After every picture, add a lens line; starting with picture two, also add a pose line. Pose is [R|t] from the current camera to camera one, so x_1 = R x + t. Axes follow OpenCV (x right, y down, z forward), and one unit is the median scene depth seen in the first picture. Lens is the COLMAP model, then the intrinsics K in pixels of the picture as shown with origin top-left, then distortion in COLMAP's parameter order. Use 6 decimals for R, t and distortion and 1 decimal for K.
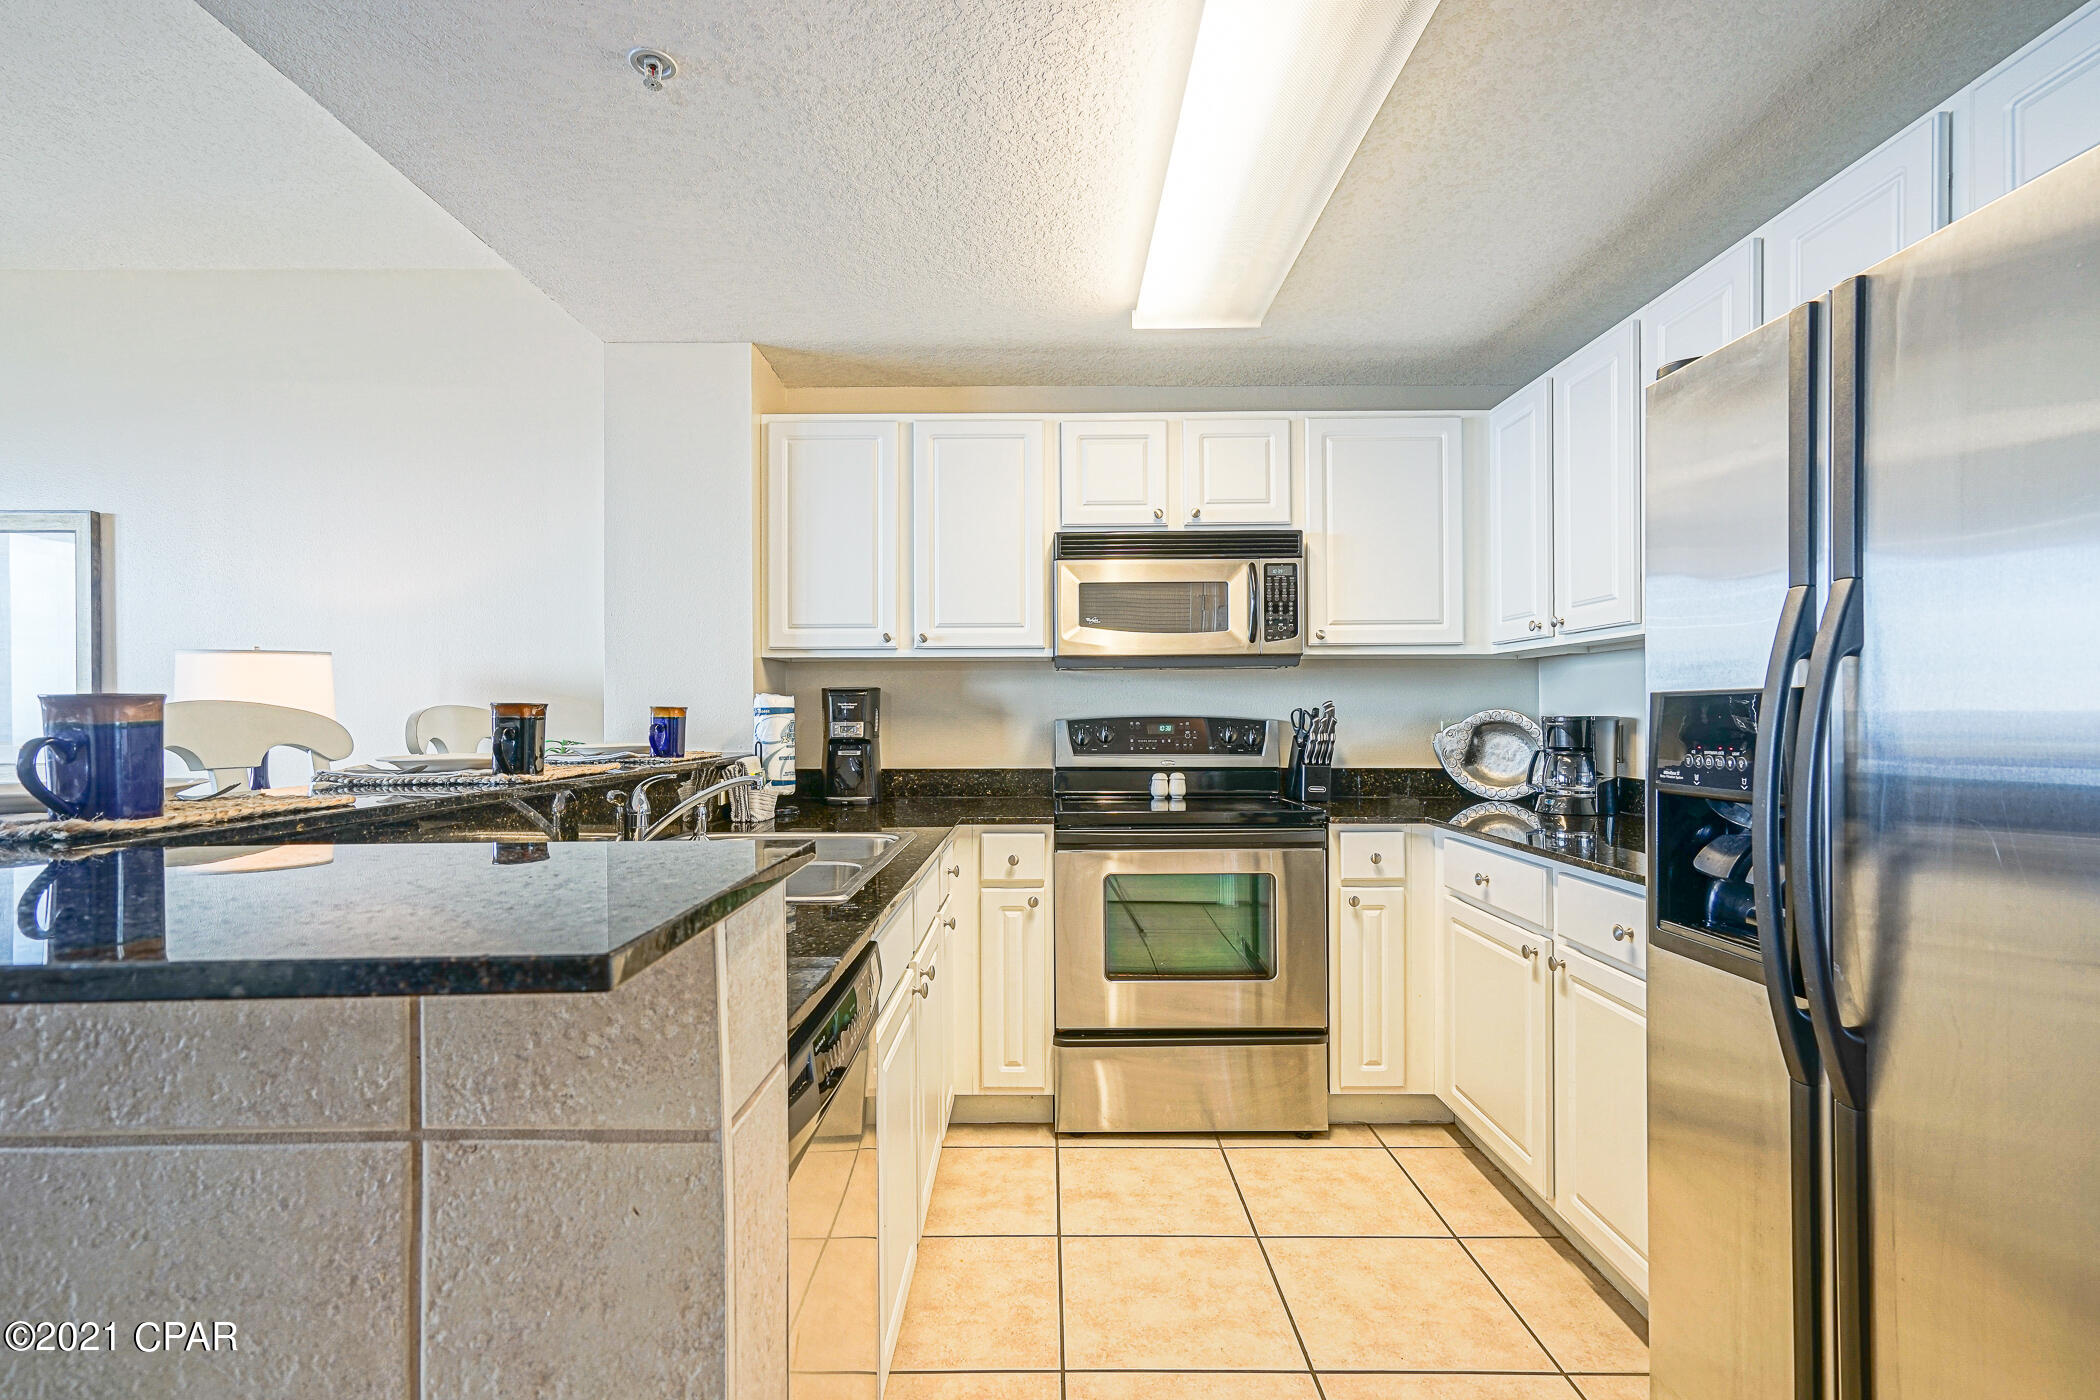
lens RADIAL K [[965.8, 0, 1042.7], [0, 965.8, 710.6], [0, 0, 1]] dist [-0.005246, 0.006982]
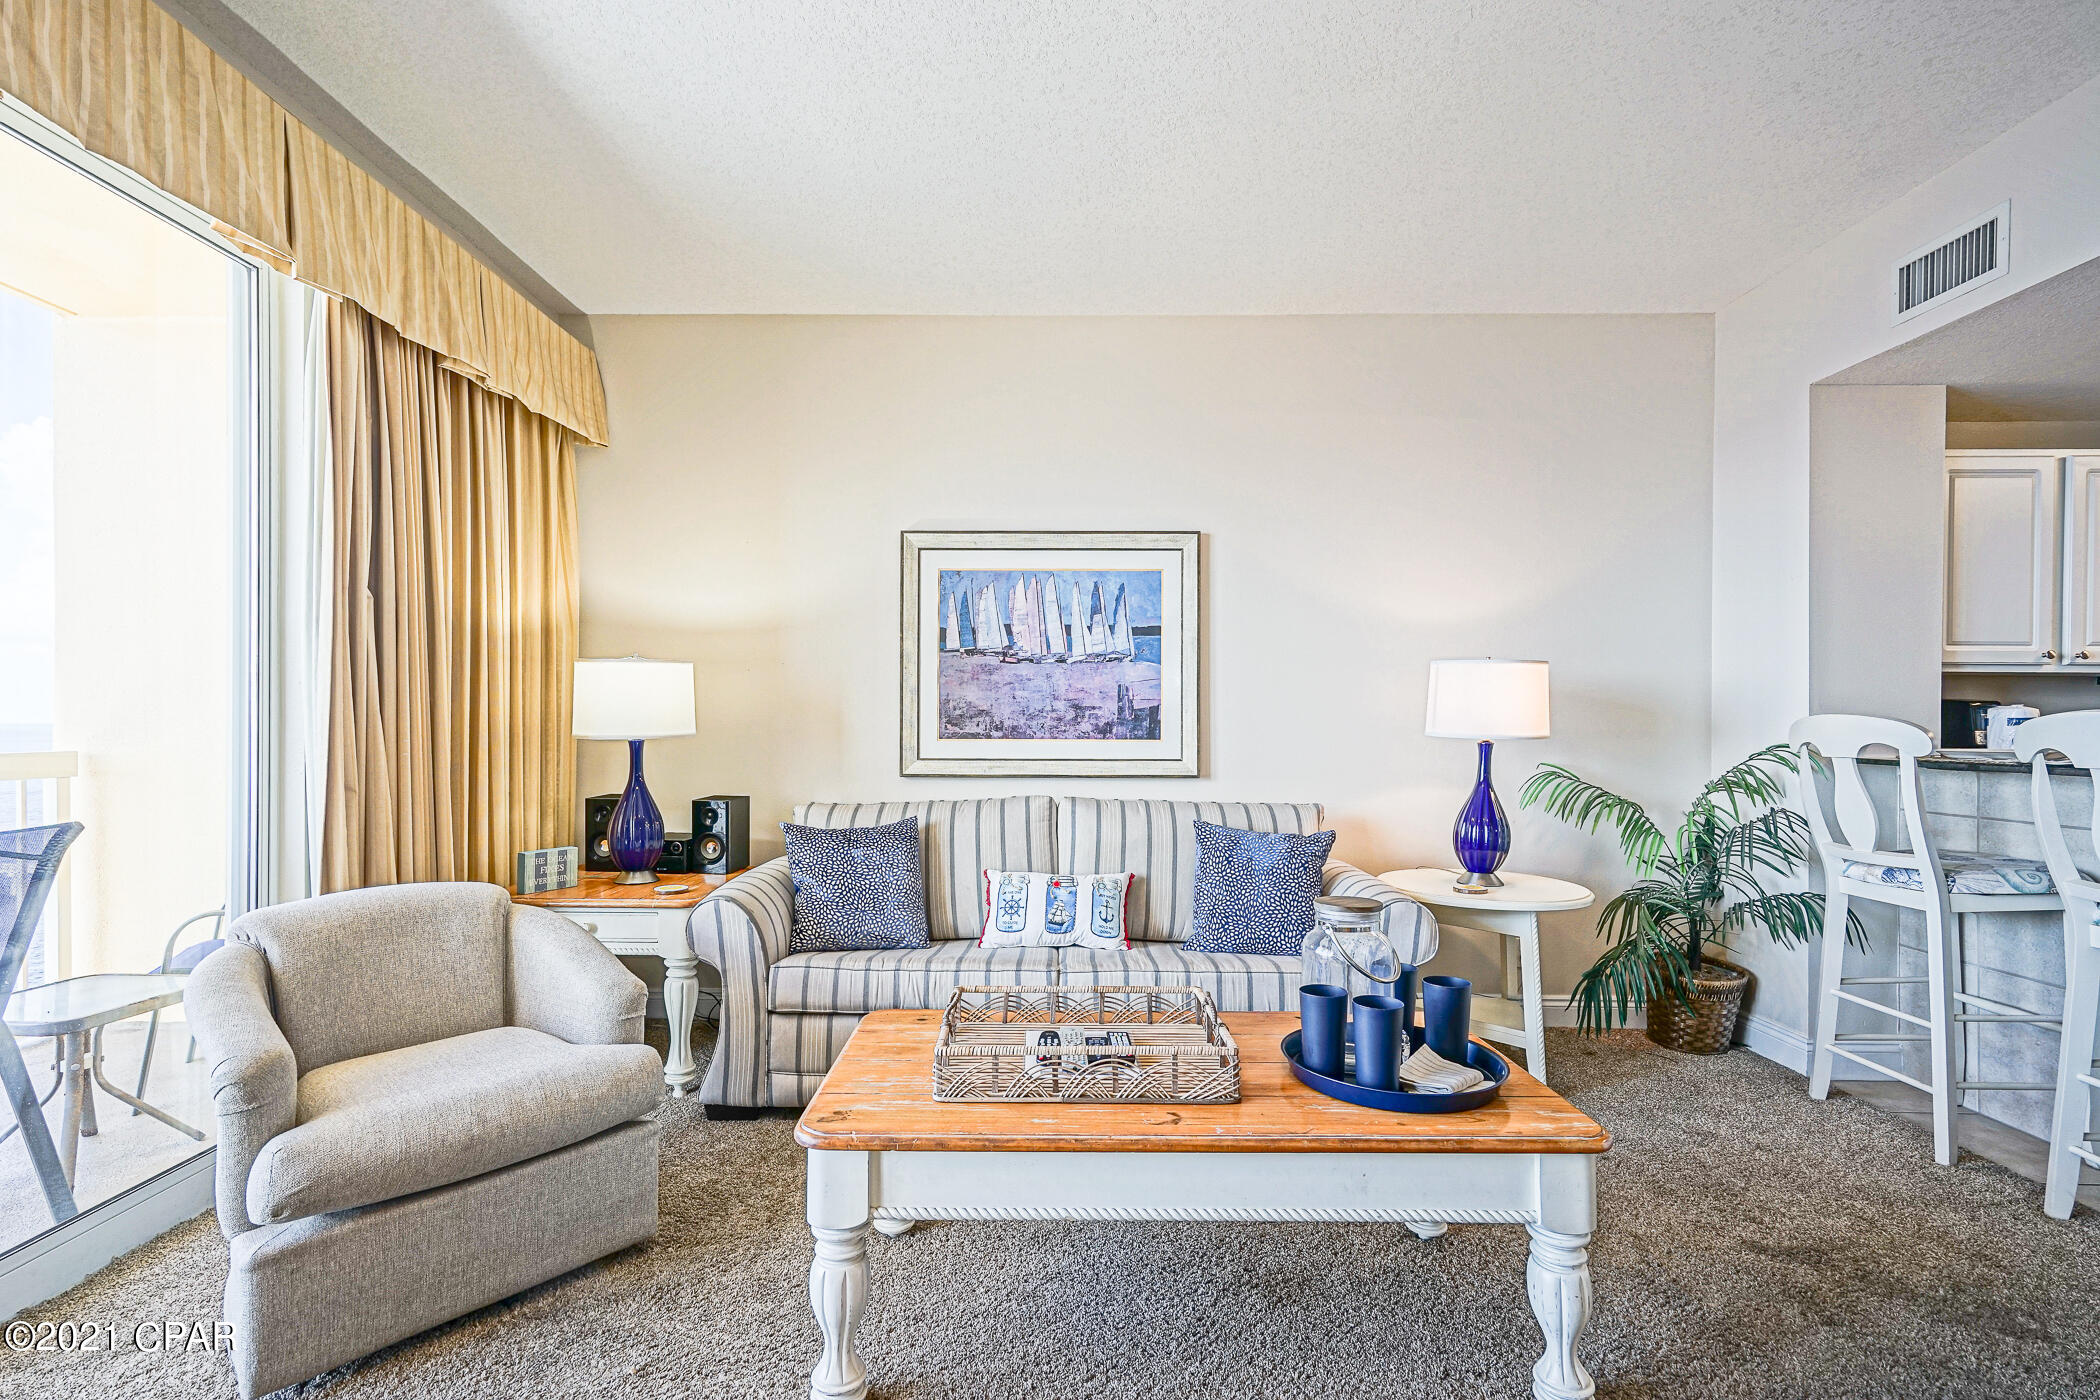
lens RADIAL K [[965.8, 0, 1043.8], [0, 965.8, 721.8], [0, 0, 1]] dist [-0.005246, 0.006982]
pose [[0.999712, 0.013841, -0.019625, -1.333815], [-0.014041, 0.999851, -0.010072, 0.029677], [0.019483, 0.010345, 0.999757, -0.122454]]
